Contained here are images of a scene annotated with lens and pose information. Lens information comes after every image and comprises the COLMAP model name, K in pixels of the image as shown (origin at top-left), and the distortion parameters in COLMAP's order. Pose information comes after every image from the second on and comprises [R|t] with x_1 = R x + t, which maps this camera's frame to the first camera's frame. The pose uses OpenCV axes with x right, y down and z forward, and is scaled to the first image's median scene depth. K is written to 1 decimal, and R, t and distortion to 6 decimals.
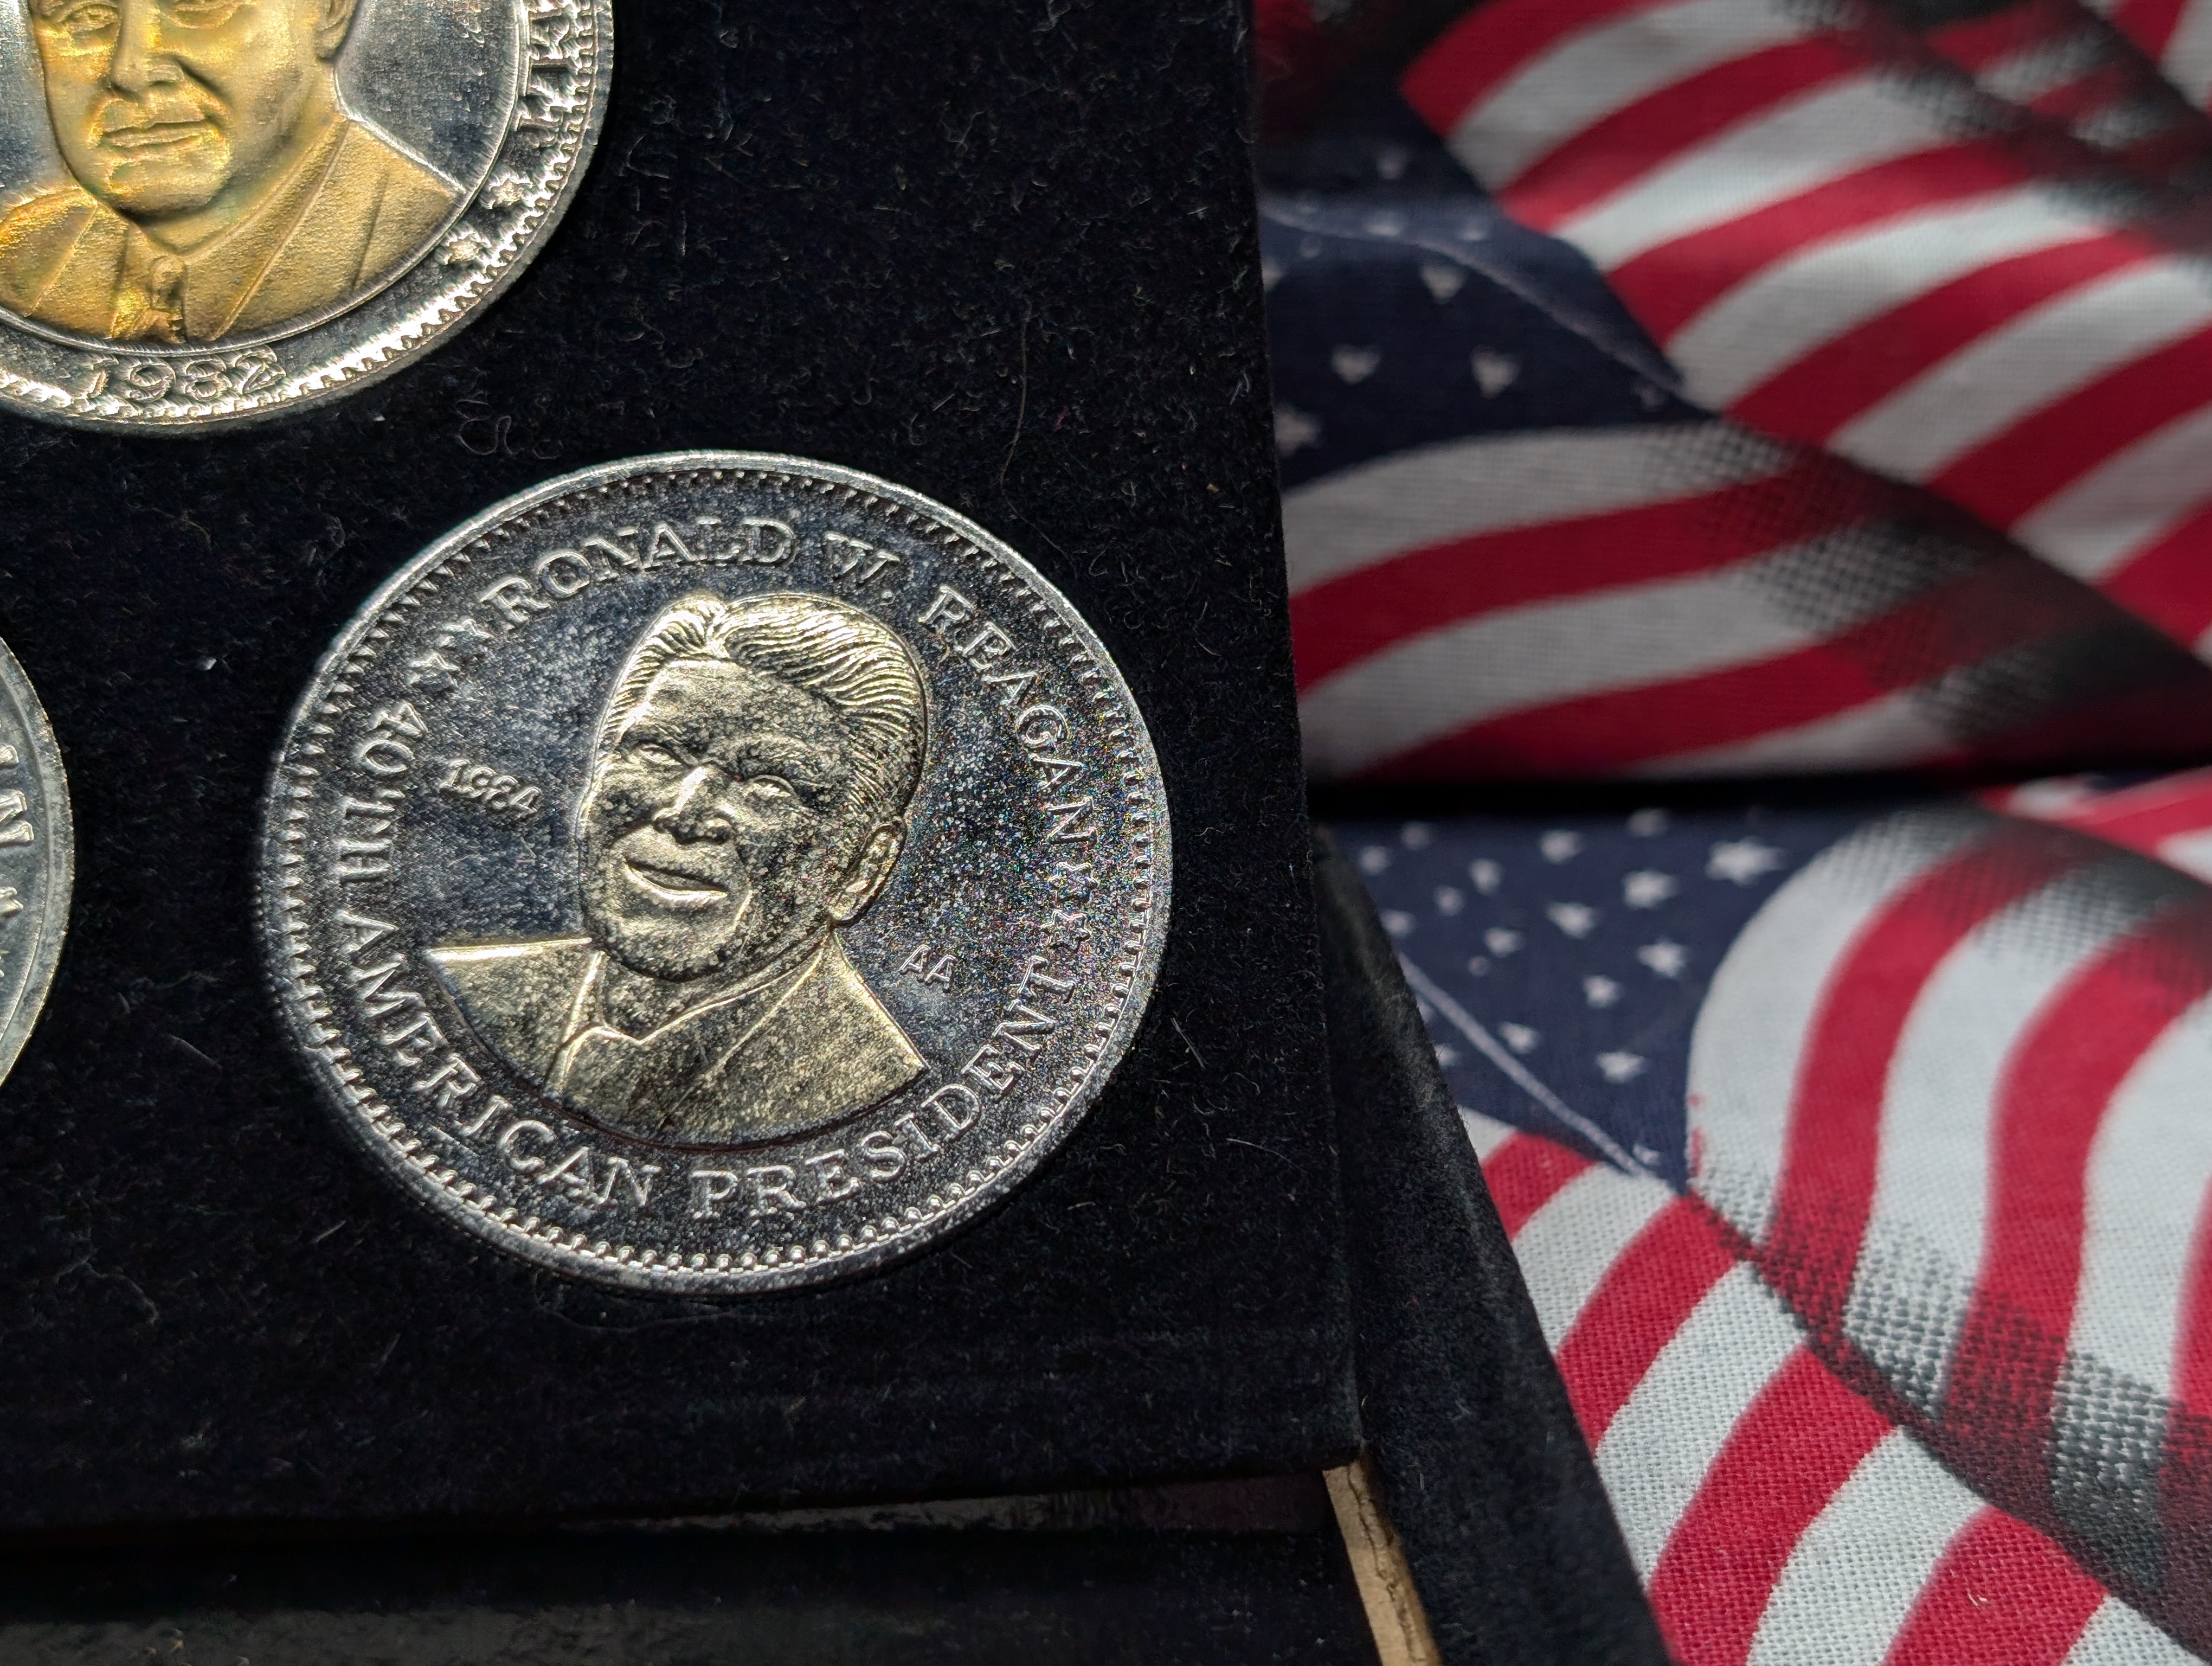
lens RADIAL K [[3661.5, 0, 1052.3], [0, 3661.5, 831.2], [0, 0, 1]] dist [0.219836, -1.562375]
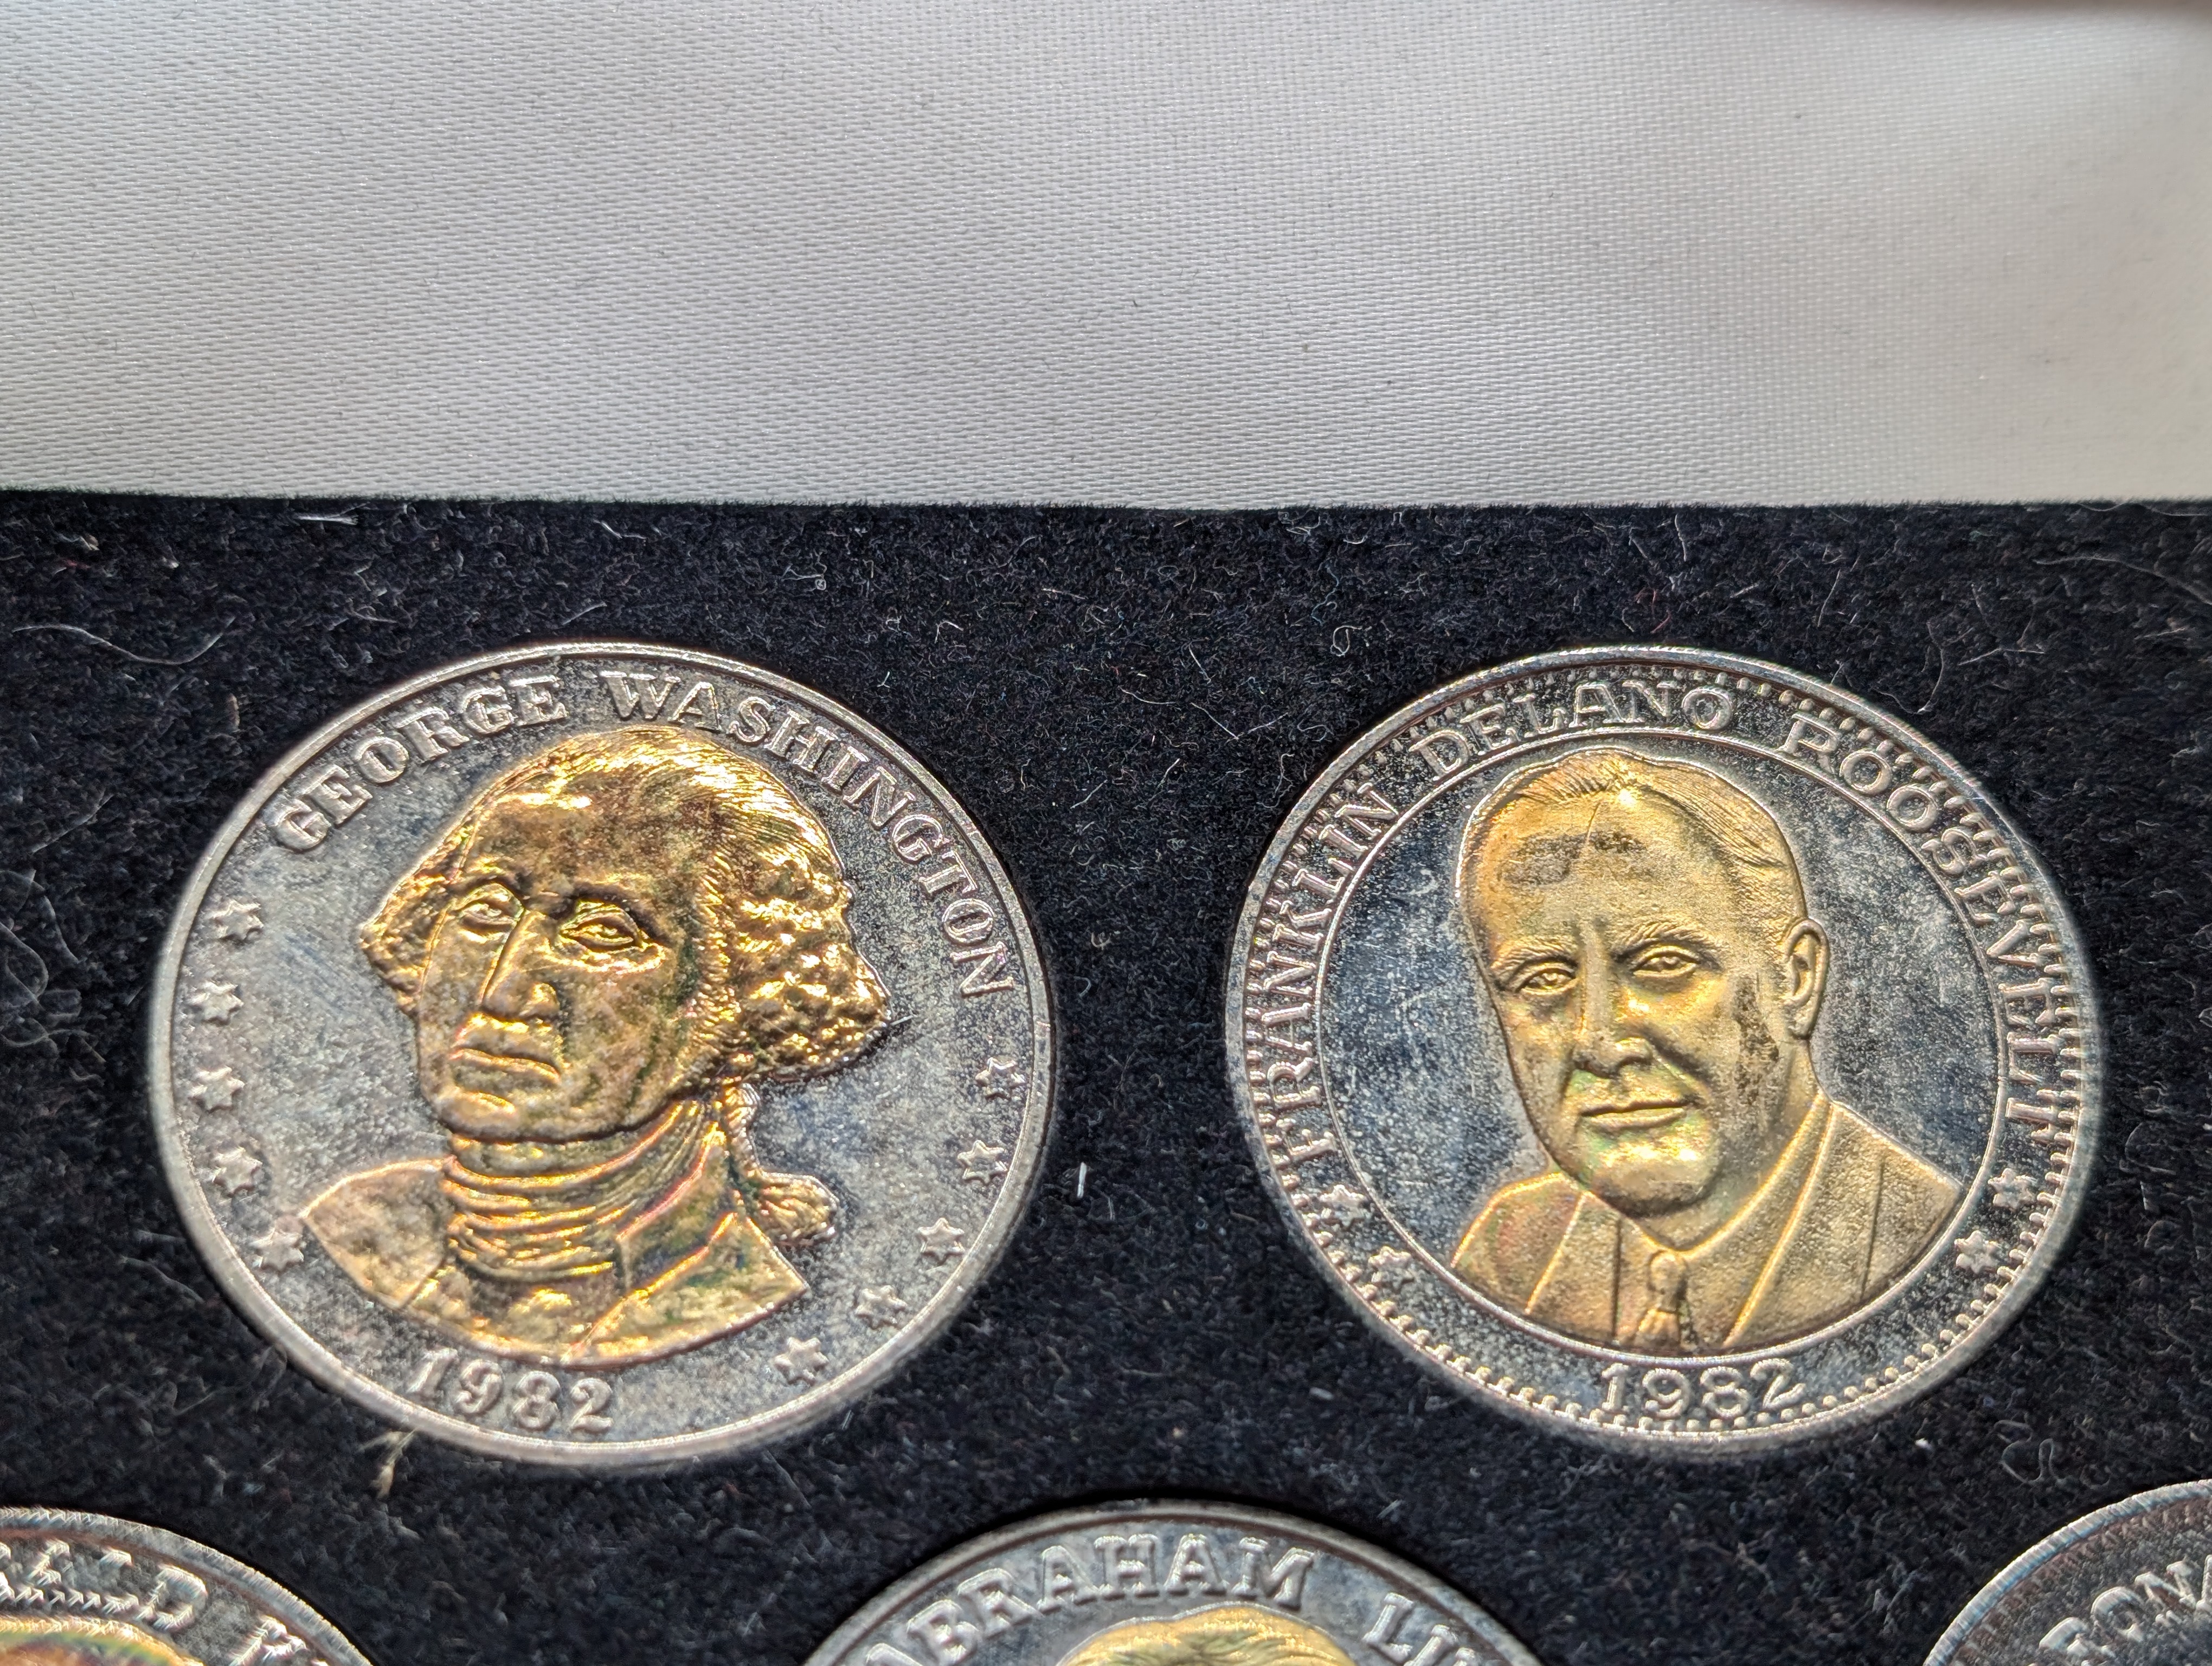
lens RADIAL K [[3661.5, 0, 1052.3], [0, 3661.5, 831.2], [0, 0, 1]] dist [0.219836, -1.562375]
pose [[0.999699, 0.021175, -0.012360, -0.391391], [-0.022300, 0.994804, -0.099338, -0.166441], [0.010193, 0.099584, 0.994977, 0.031285]]
